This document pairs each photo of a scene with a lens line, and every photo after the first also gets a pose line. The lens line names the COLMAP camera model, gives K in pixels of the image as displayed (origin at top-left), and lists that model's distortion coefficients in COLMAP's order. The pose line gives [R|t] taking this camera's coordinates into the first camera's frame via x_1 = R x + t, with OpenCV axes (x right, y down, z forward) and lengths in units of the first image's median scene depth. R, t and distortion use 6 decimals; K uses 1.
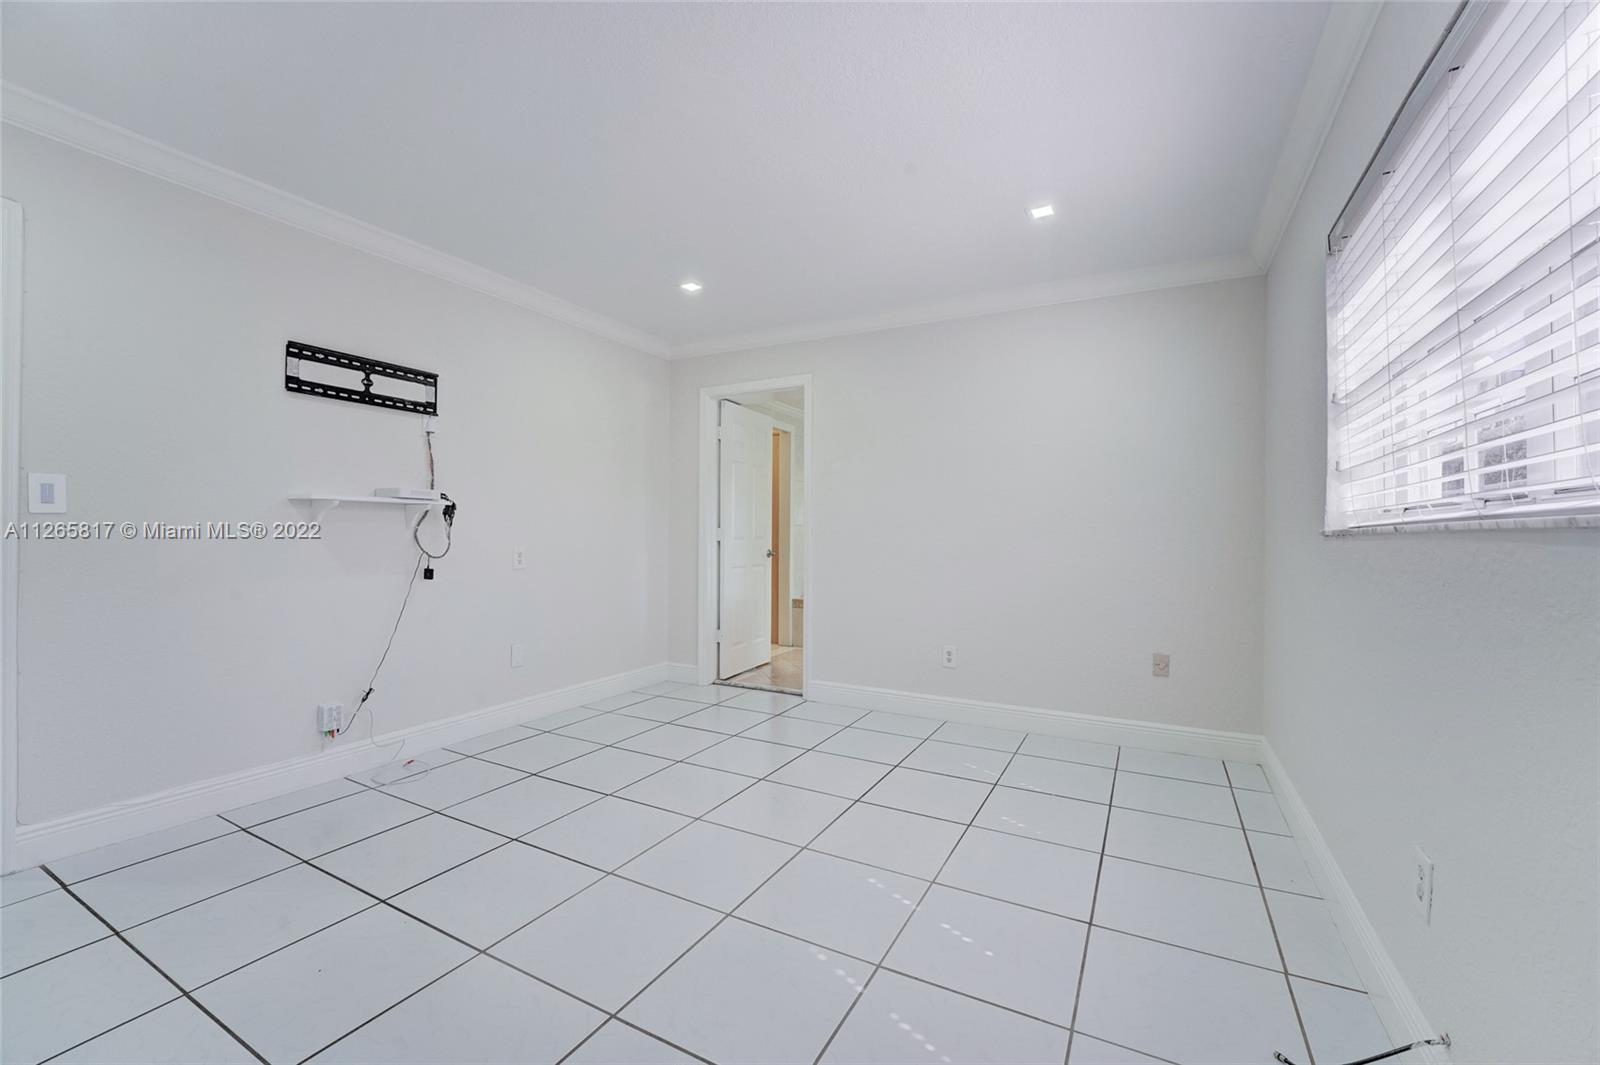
lens RADIAL K [[652.2, 0, 796.1], [0, 652.2, 534.8], [0, 0, 1]] dist [-0.016812, -0.000051]
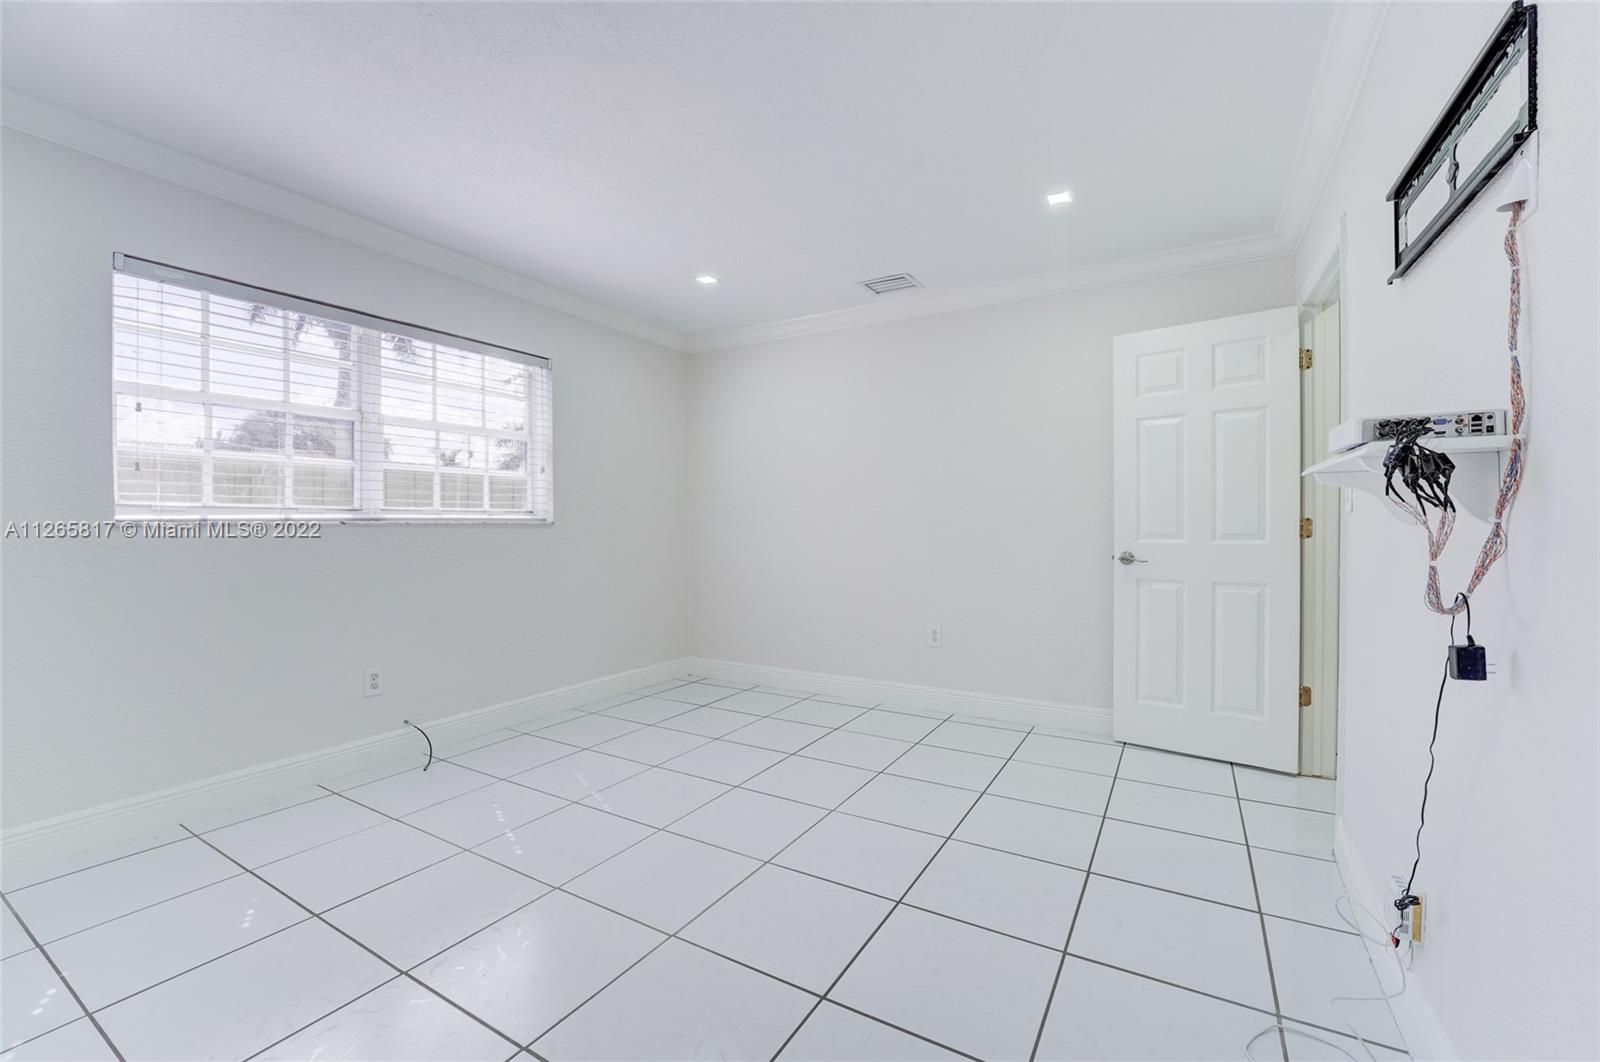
lens RADIAL K [[641.3, 0, 800.0], [0, 641.3, 531.0], [0, 0, 1]] dist [-0.030100, -0.000014]
pose [[-0.999585, -0.006509, 0.028049, -0.266853], [-0.006112, 0.999881, 0.014192, -0.009683], [-0.028138, 0.014015, -0.999506, 1.432071]]
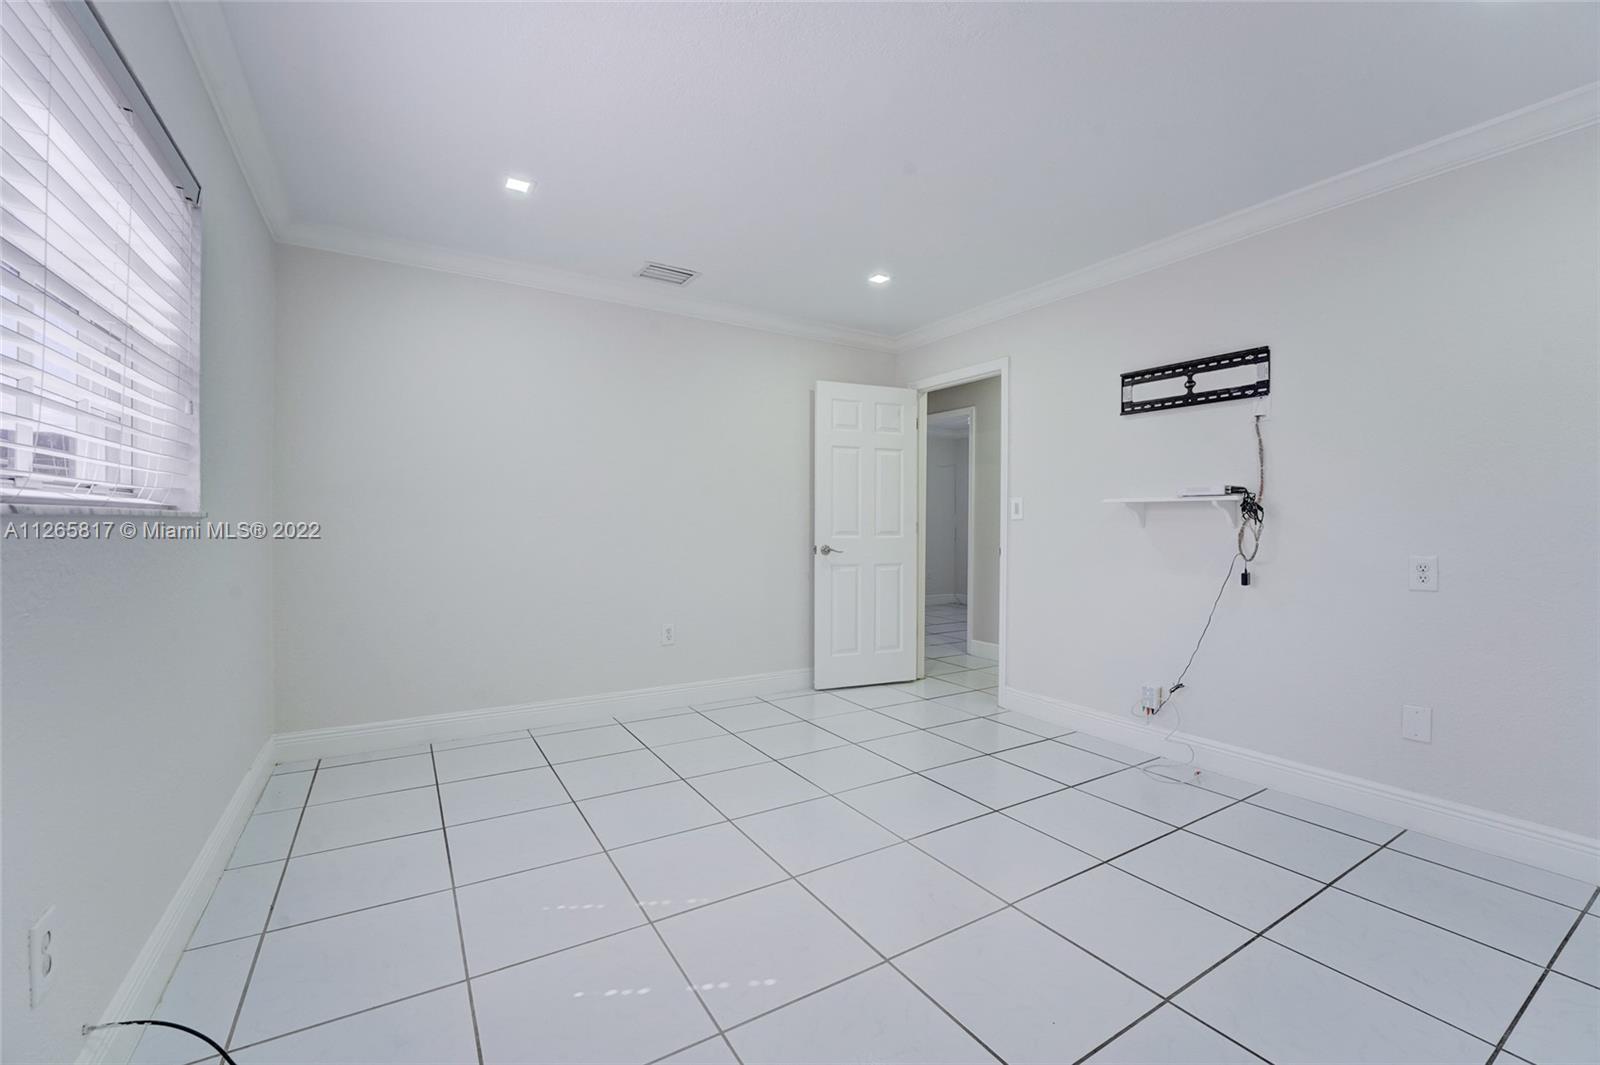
lens RADIAL K [[652.2, 0, 796.1], [0, 652.2, 534.8], [0, 0, 1]] dist [-0.016812, -0.000051]
pose [[-0.500045, 0.002446, -0.865996, 0.542327], [-0.014982, 0.999822, 0.011475, -0.001238], [0.865870, 0.018713, -0.499919, 0.998450]]
